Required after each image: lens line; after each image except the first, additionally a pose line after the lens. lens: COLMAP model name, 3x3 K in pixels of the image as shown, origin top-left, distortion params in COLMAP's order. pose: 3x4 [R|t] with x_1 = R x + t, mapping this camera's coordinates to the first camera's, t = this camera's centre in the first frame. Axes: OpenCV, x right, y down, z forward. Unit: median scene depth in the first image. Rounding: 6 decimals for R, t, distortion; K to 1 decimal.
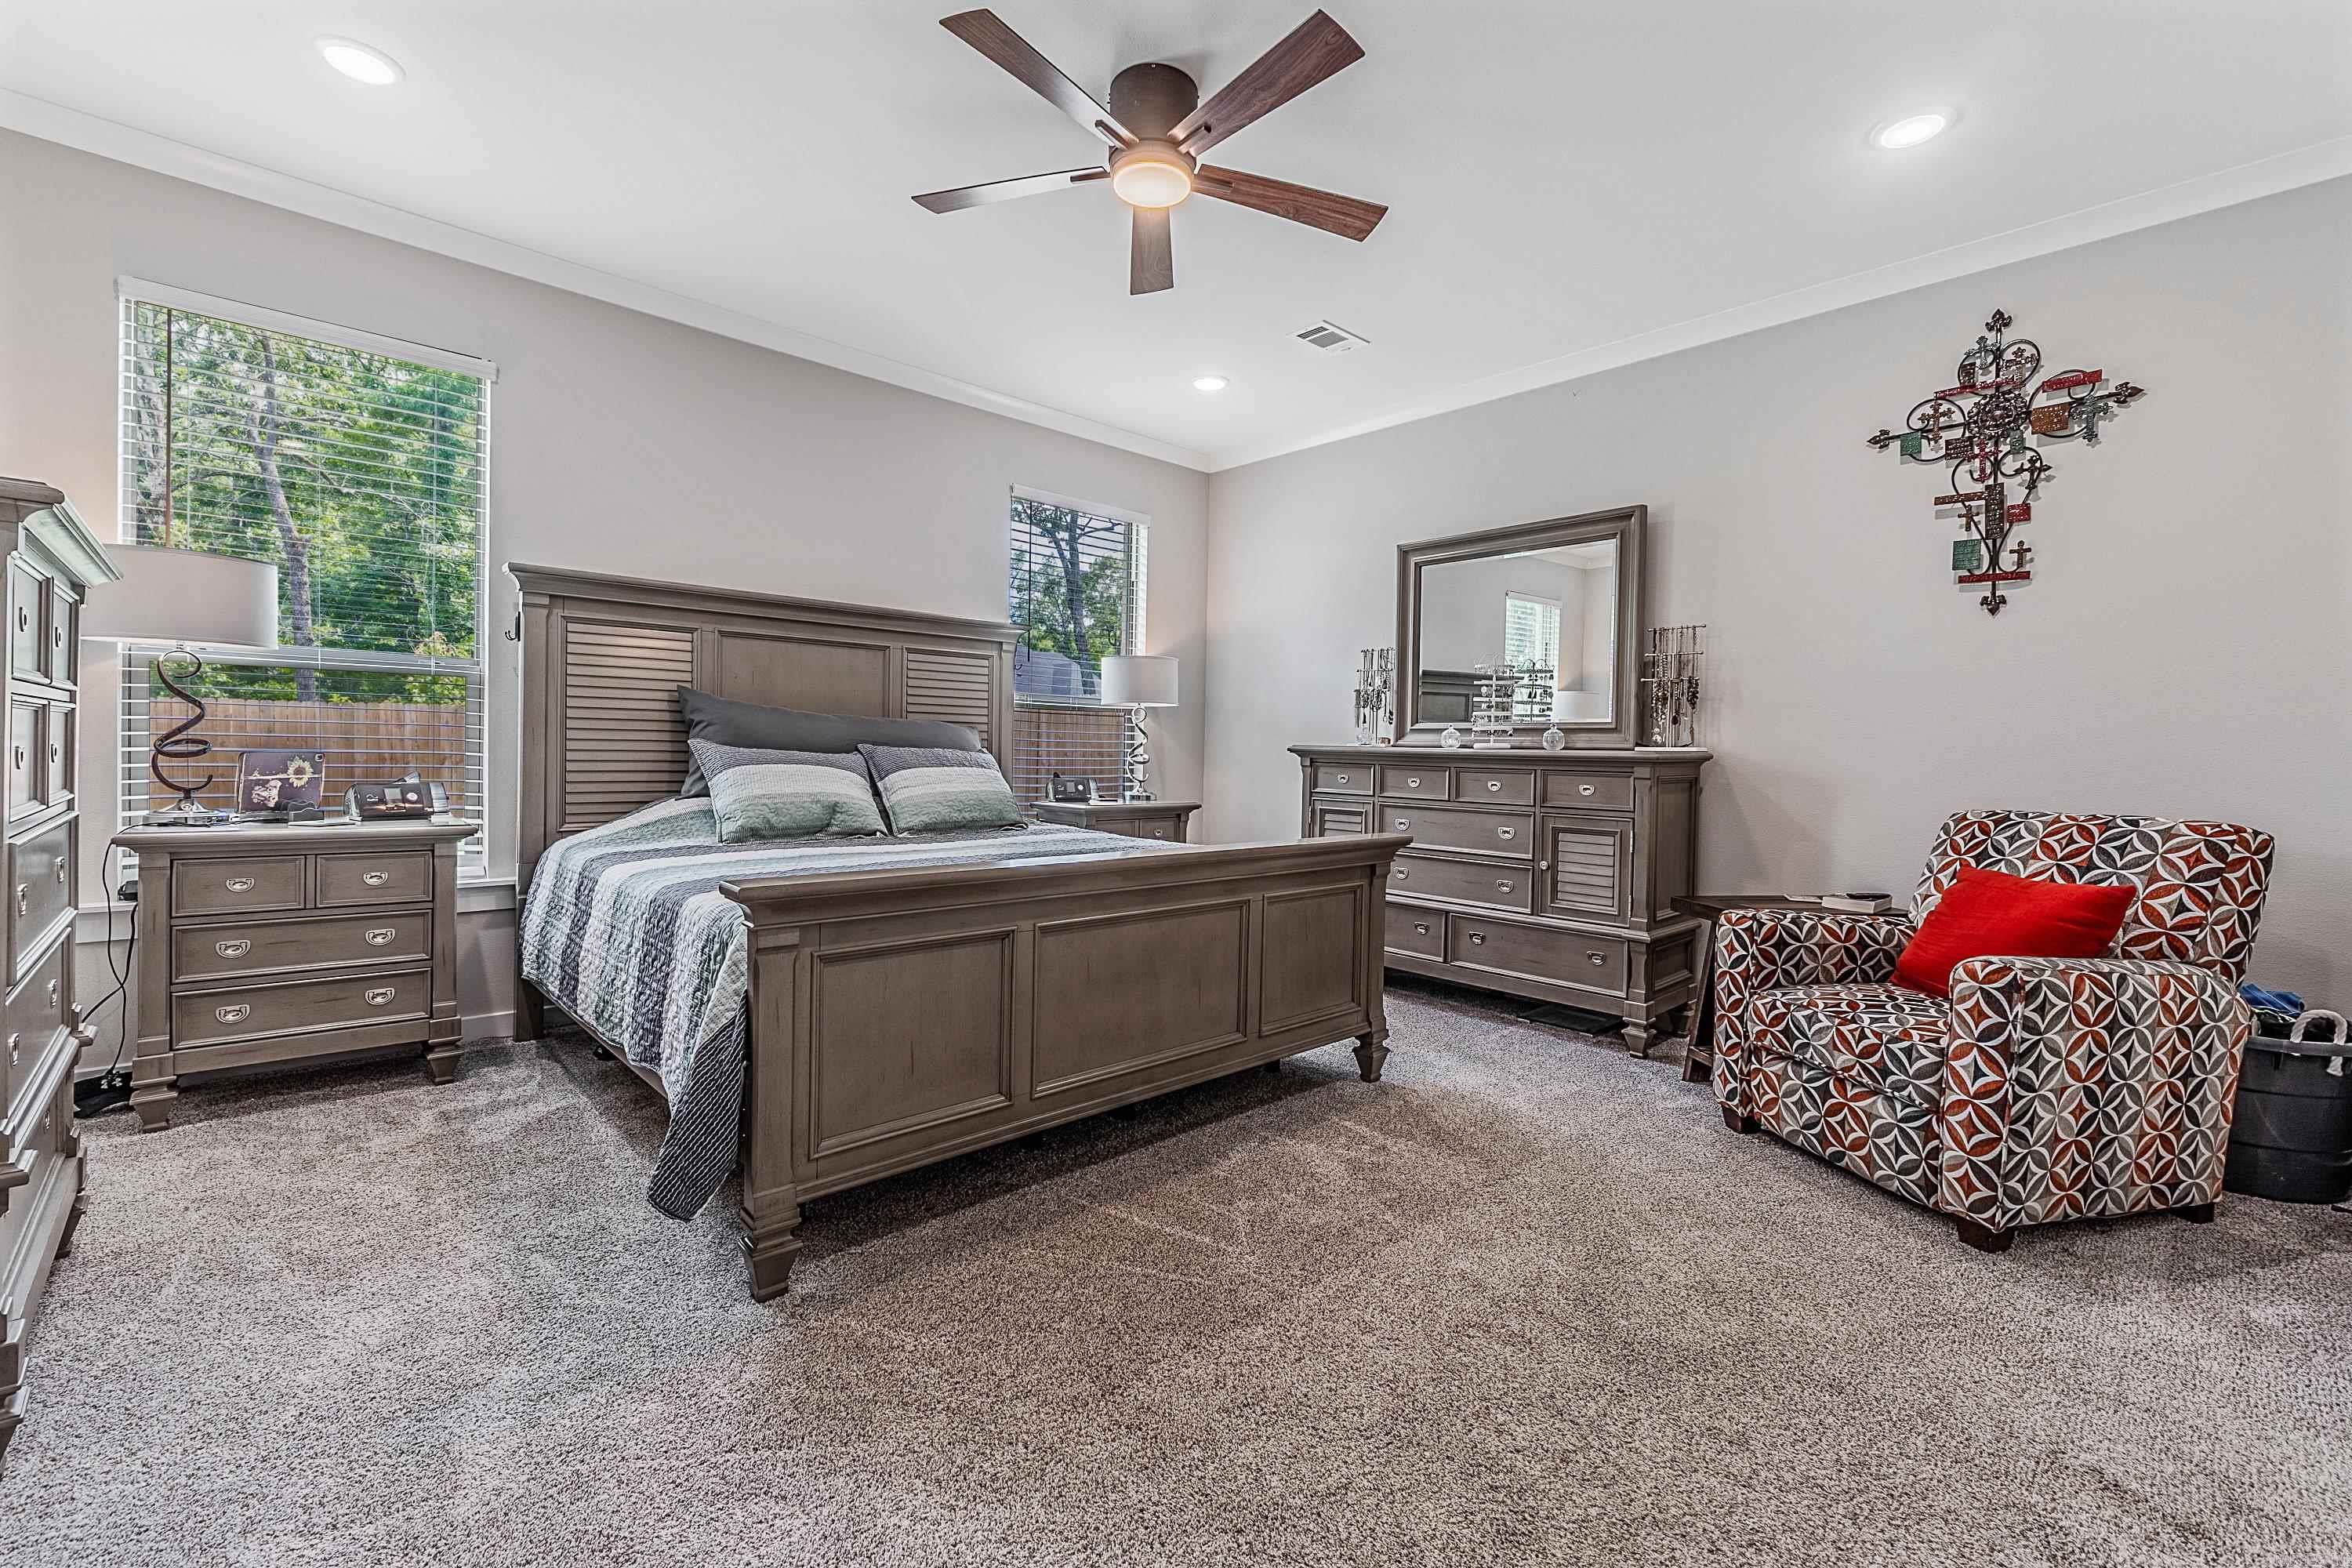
lens RADIAL K [[992.2, 0, 1176.0], [0, 992.2, 784.0], [0, 0, 1]] dist [-0.003429, -0.000562]
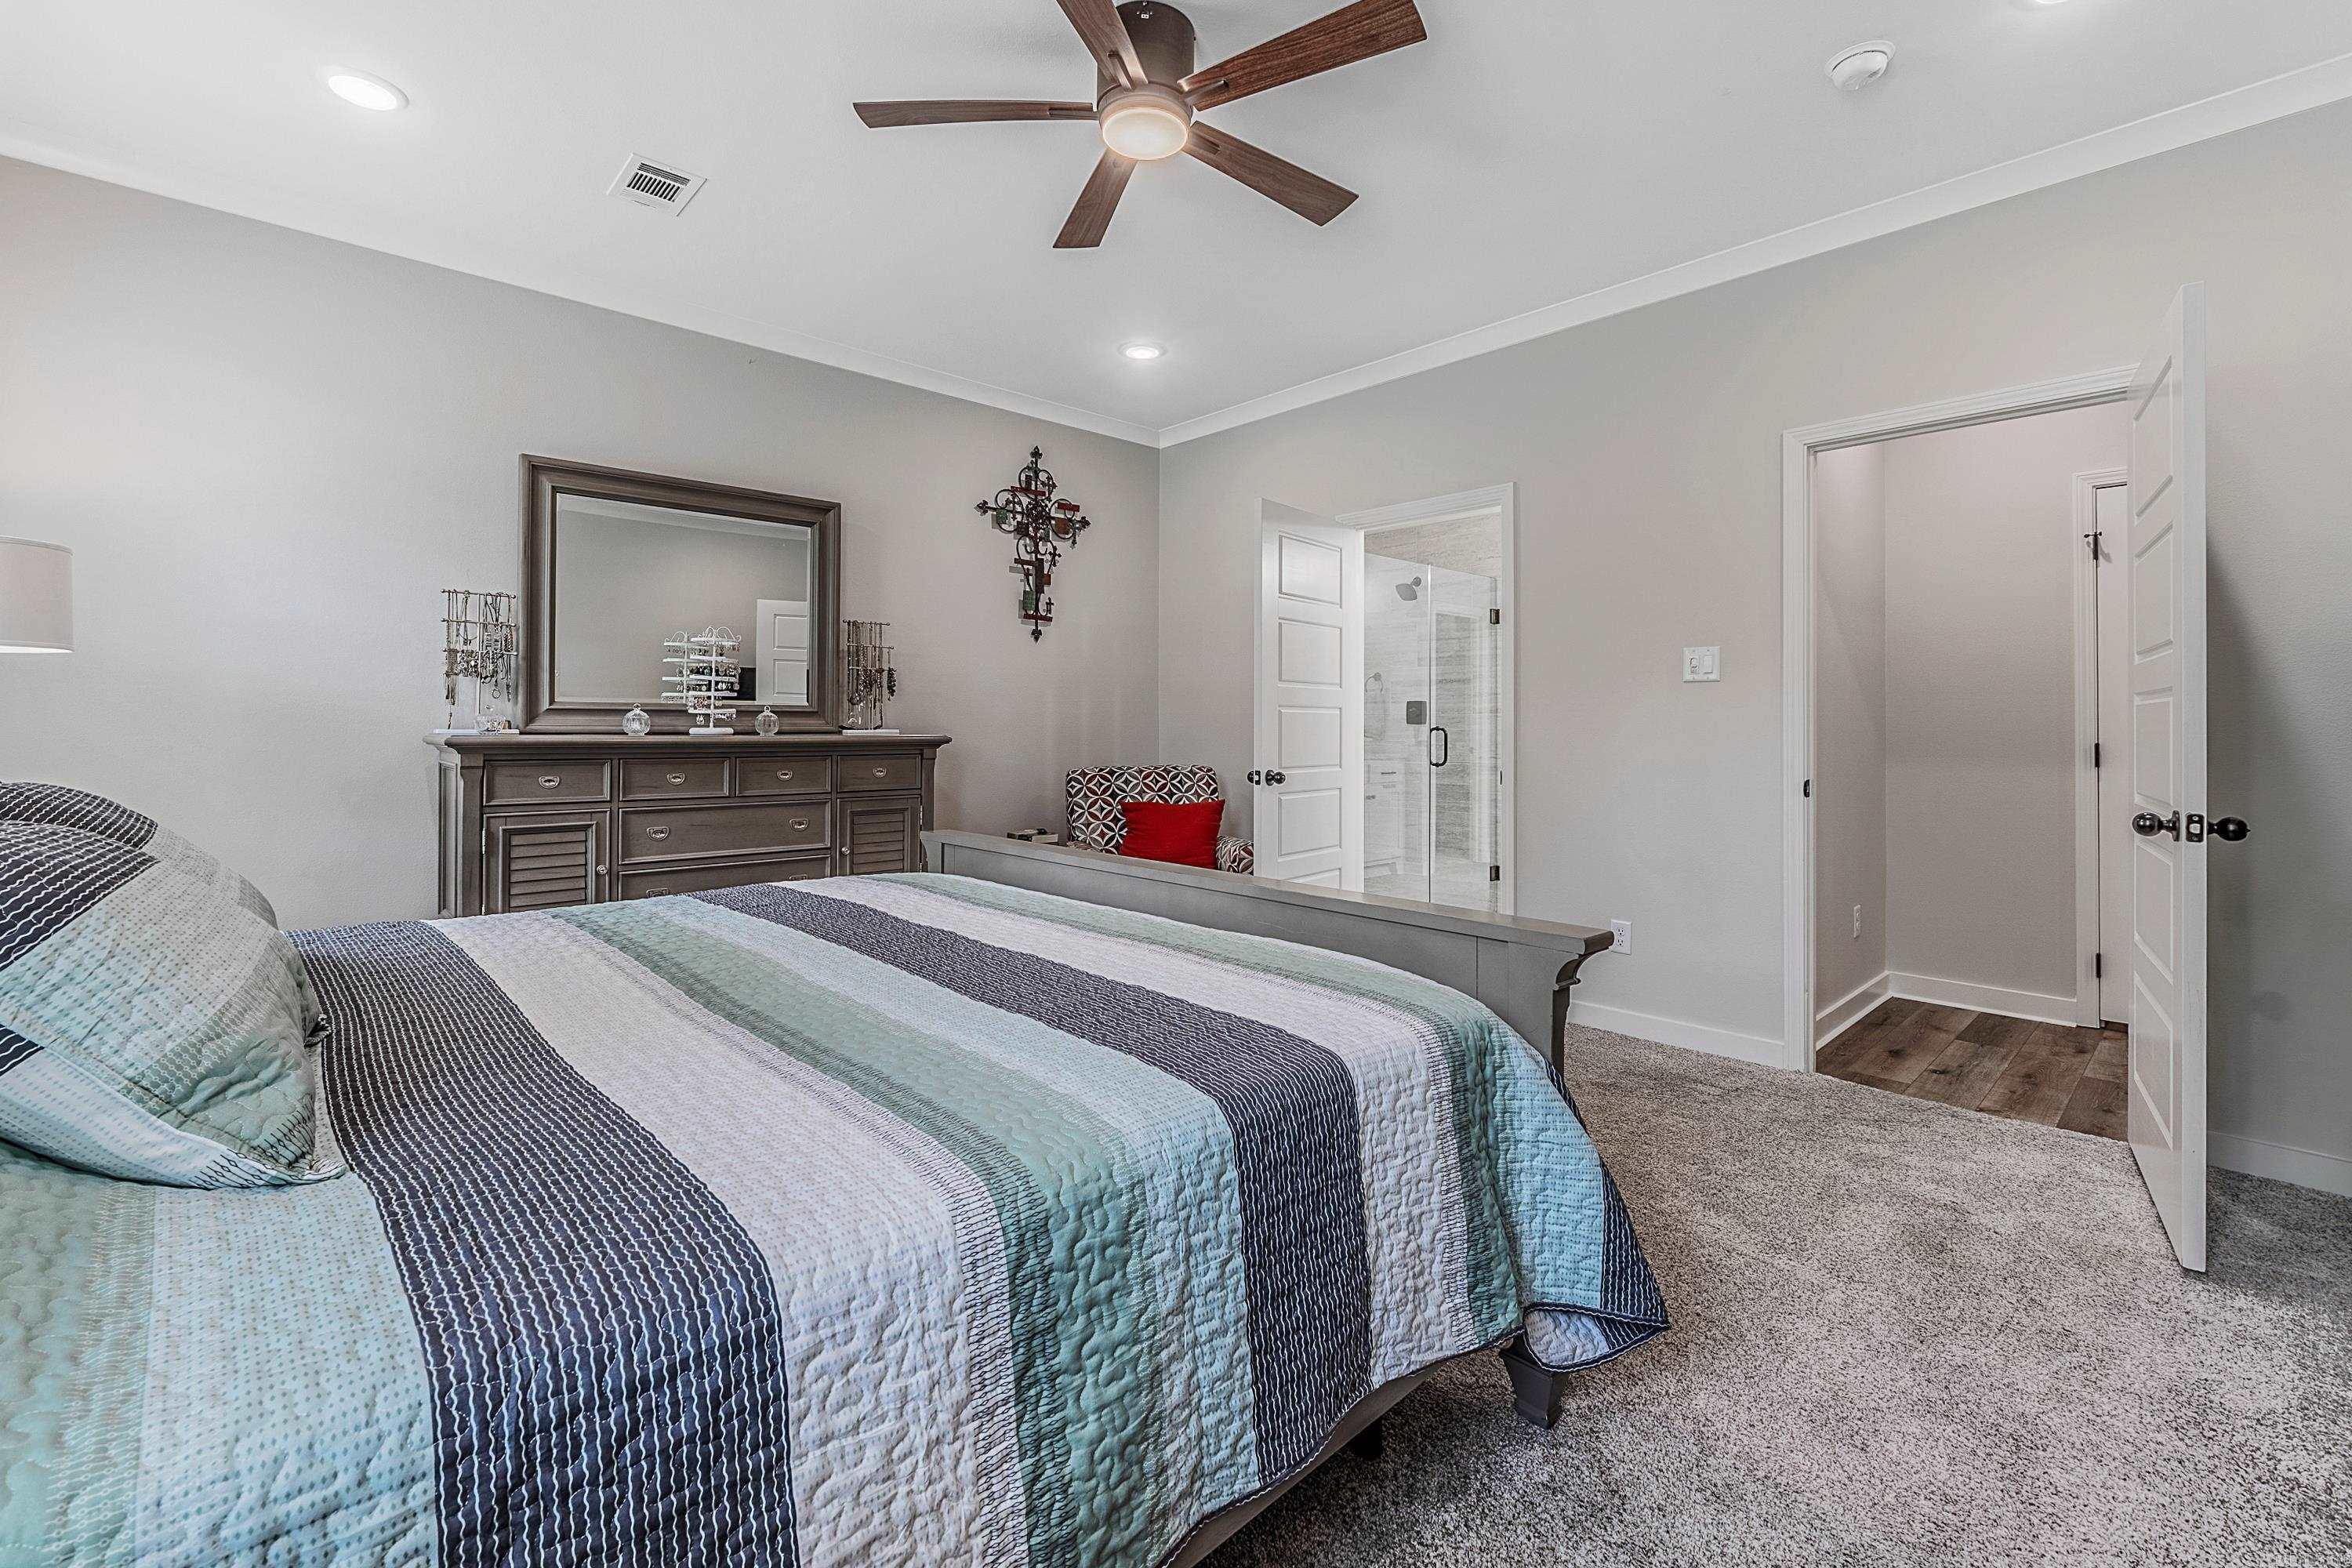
lens RADIAL K [[983.6, 0, 1176.7], [0, 983.6, 736.1], [0, 0, 1]] dist [-0.001278, -0.000126]
pose [[0.016602, -0.021855, 0.999623, -0.701840], [0.041107, 0.998931, 0.021157, -0.046564], [-0.999017, 0.040740, 0.017483, 0.751578]]
